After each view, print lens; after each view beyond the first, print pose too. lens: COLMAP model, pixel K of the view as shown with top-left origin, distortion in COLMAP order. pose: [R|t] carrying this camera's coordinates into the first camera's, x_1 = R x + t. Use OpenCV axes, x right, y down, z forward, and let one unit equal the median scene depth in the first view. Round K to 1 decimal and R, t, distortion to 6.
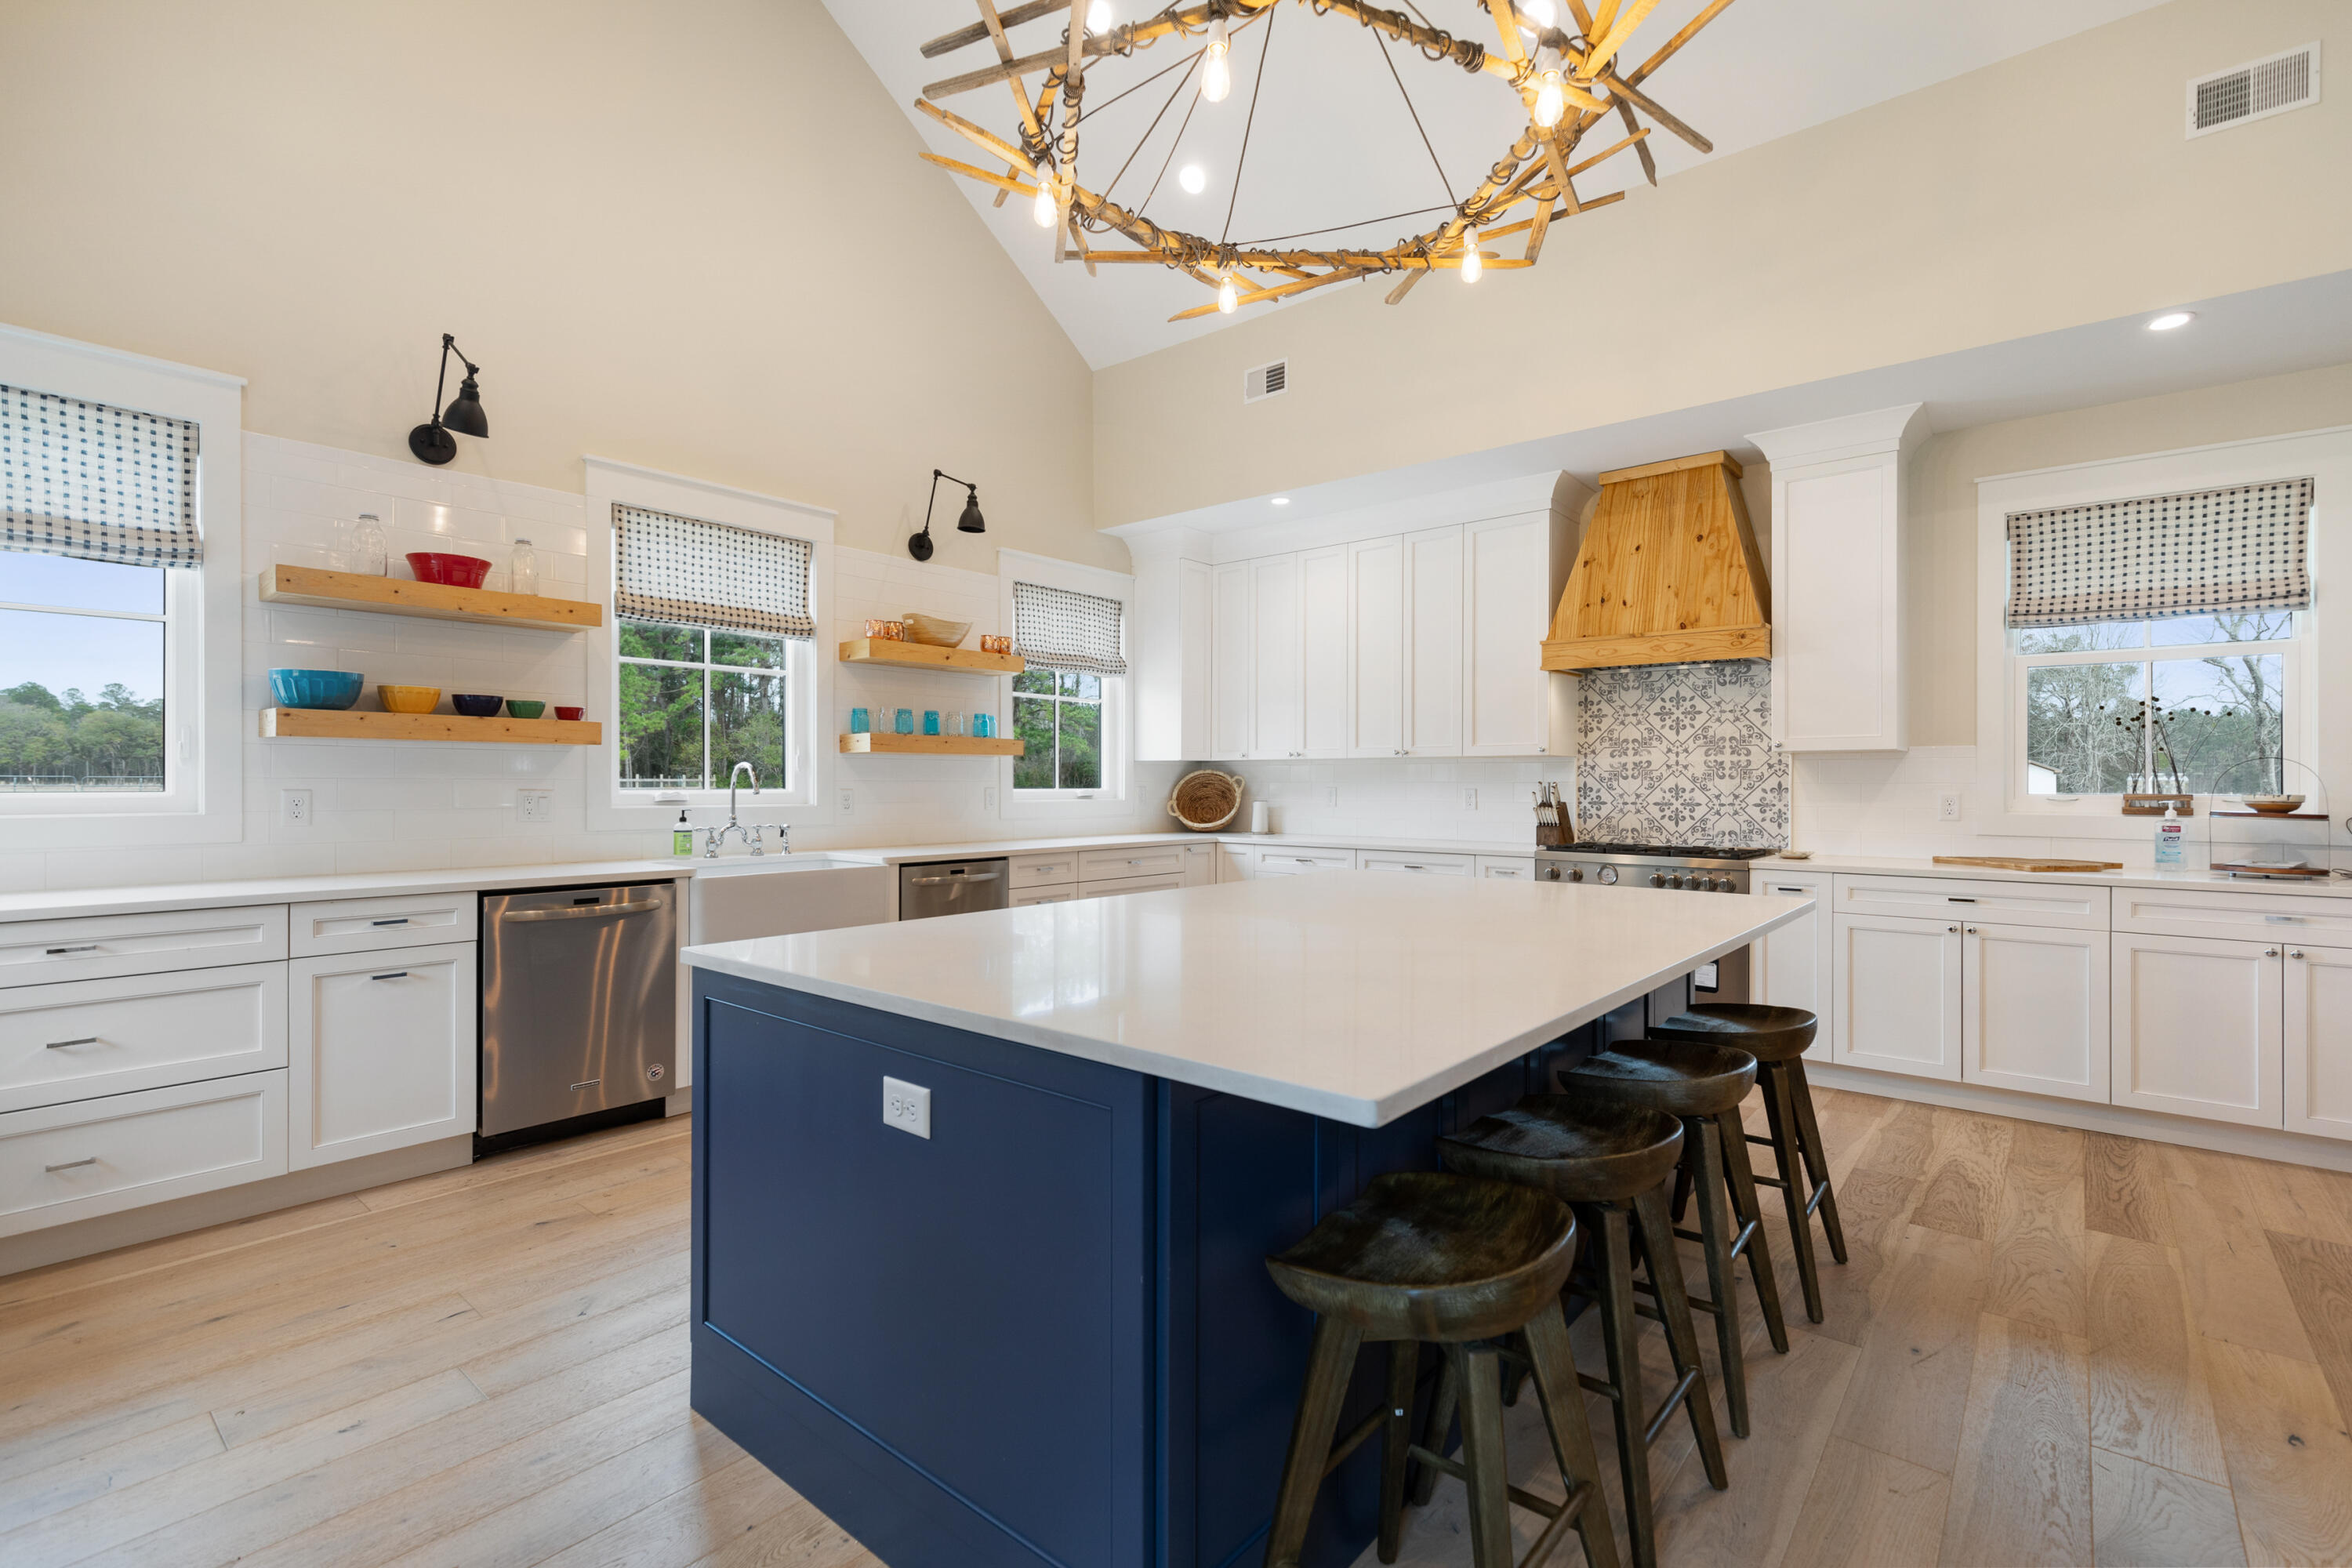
lens RADIAL K [[1059.6, 0, 1180.0], [0, 1059.6, 780.7], [0, 0, 1]] dist [0.000394, 0.001734]
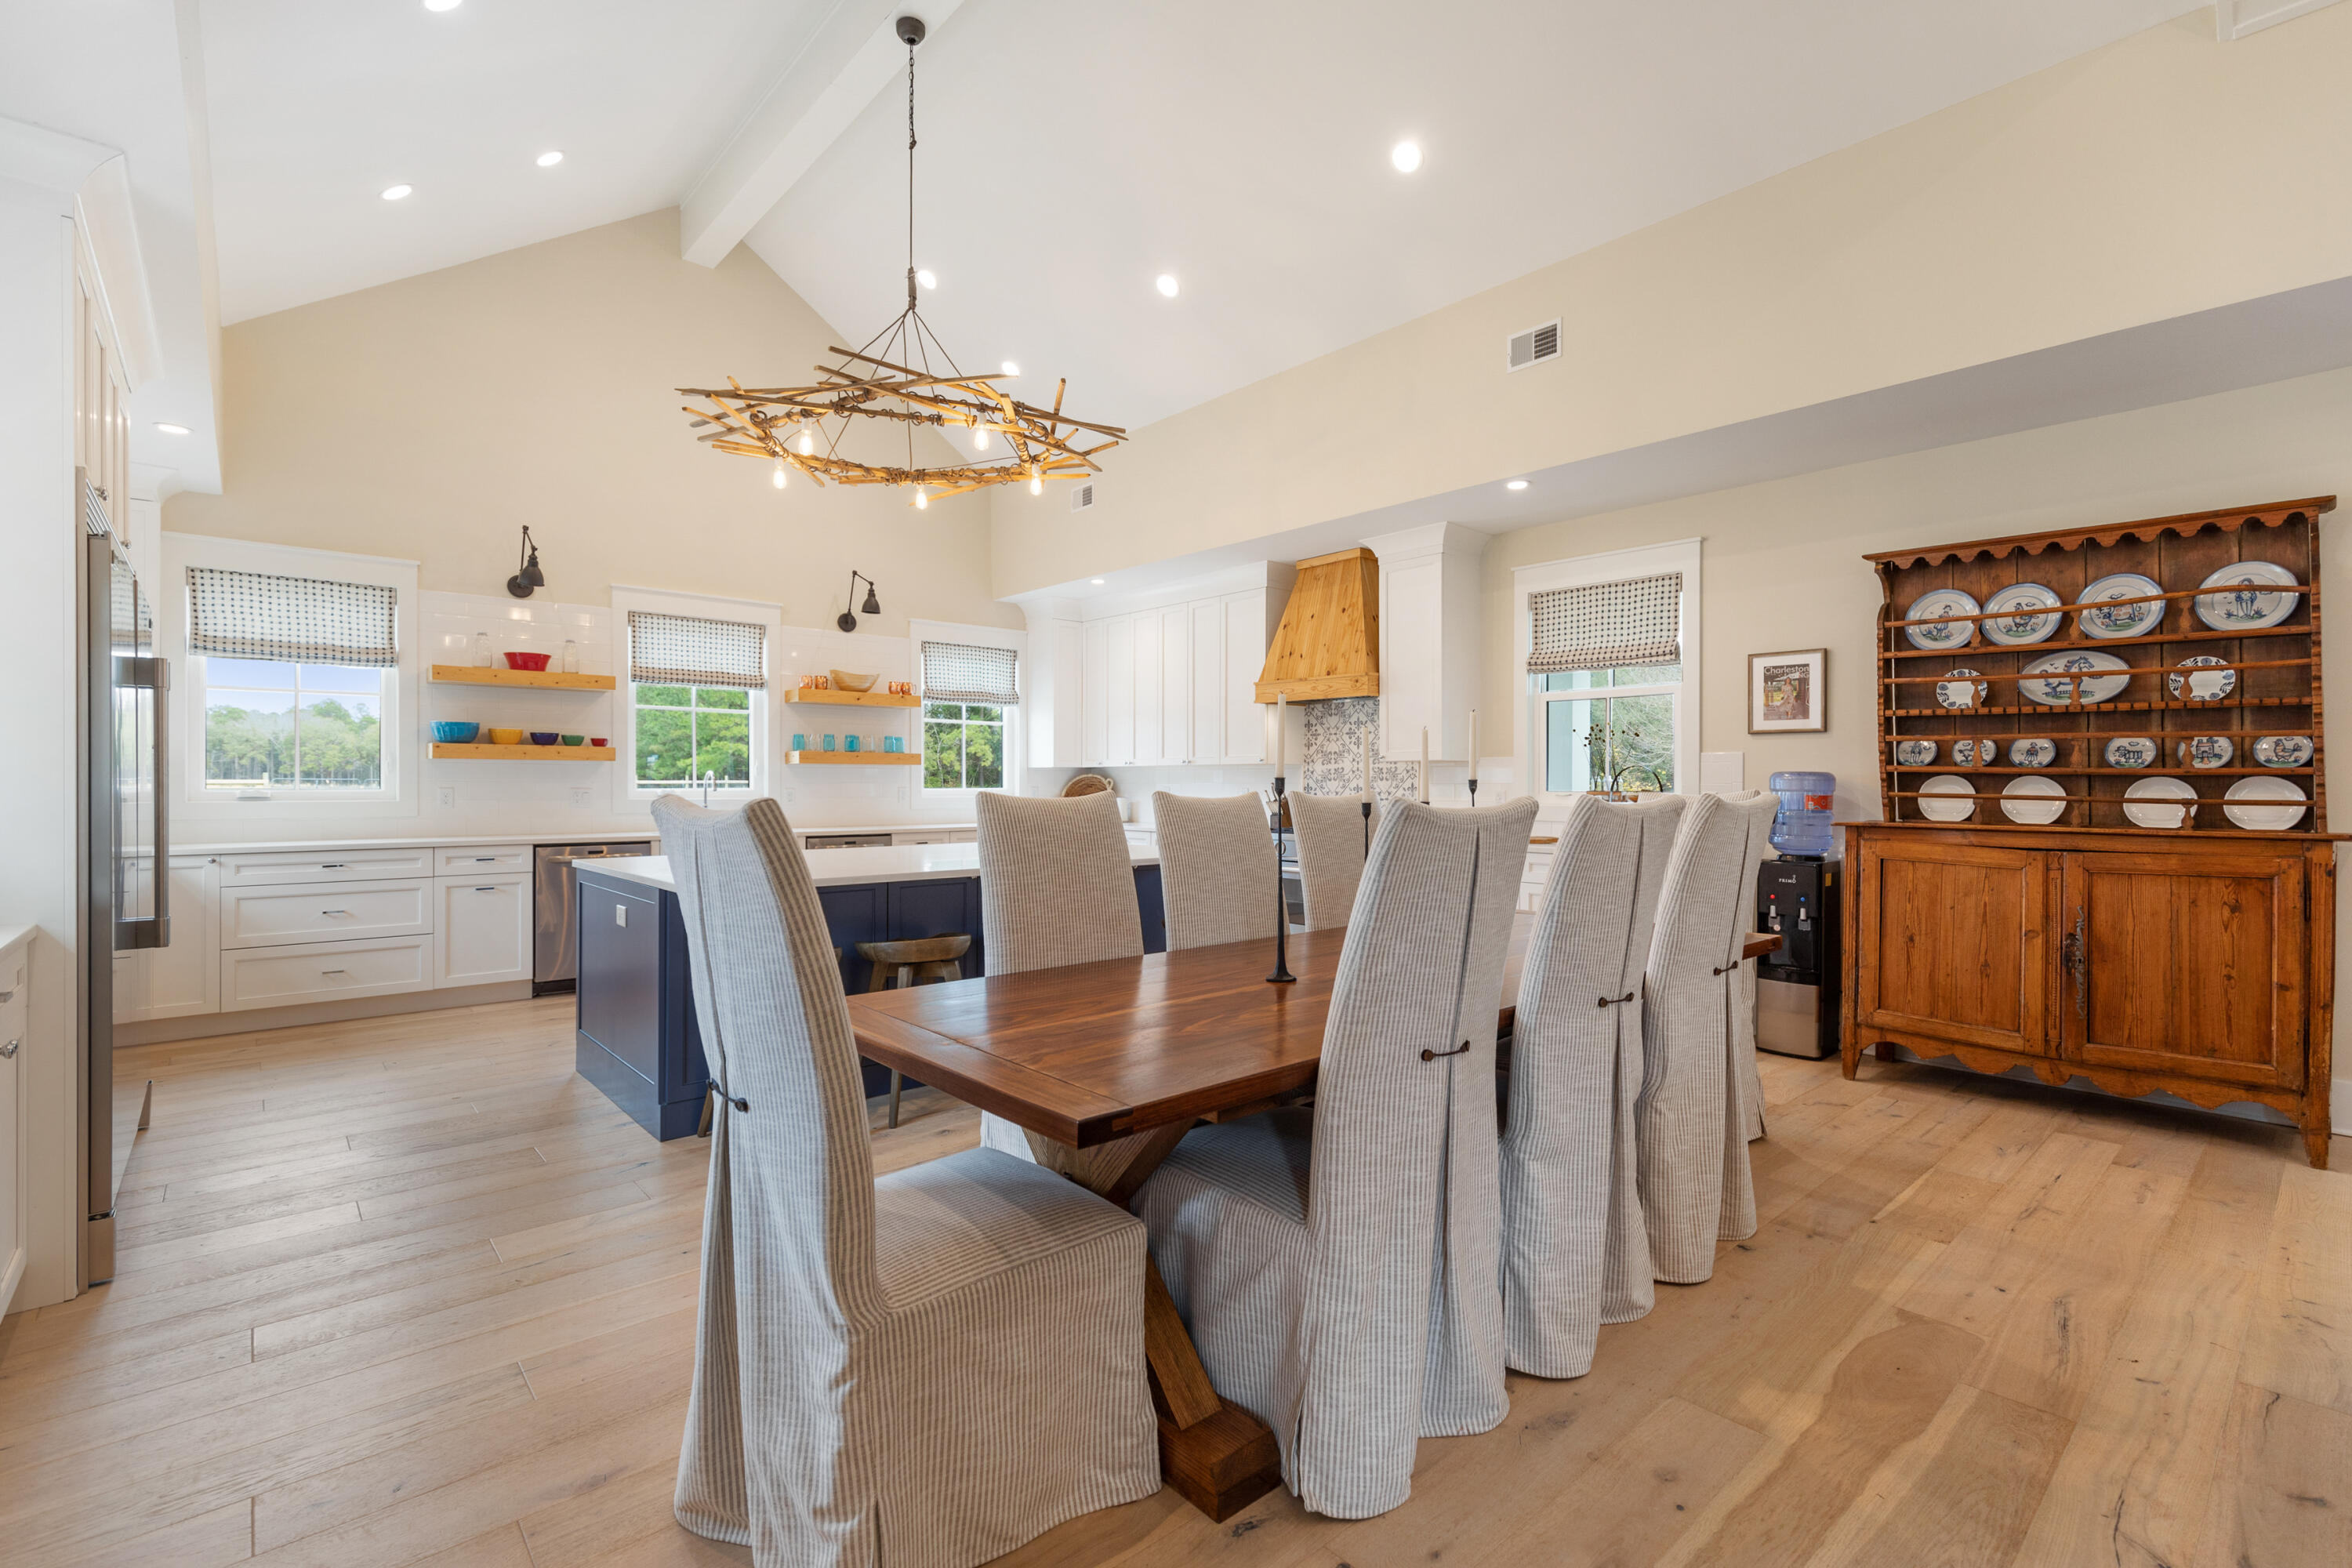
lens RADIAL K [[1059.6, 0, 1173.3], [0, 1059.6, 784.9], [0, 0, 1]] dist [0.000394, 0.001734]
pose [[0.988337, -0.000437, -0.152280, 0.508304], [0.000857, 0.999996, 0.002695, -0.000318], [0.152278, -0.002794, 0.988334, -0.452891]]
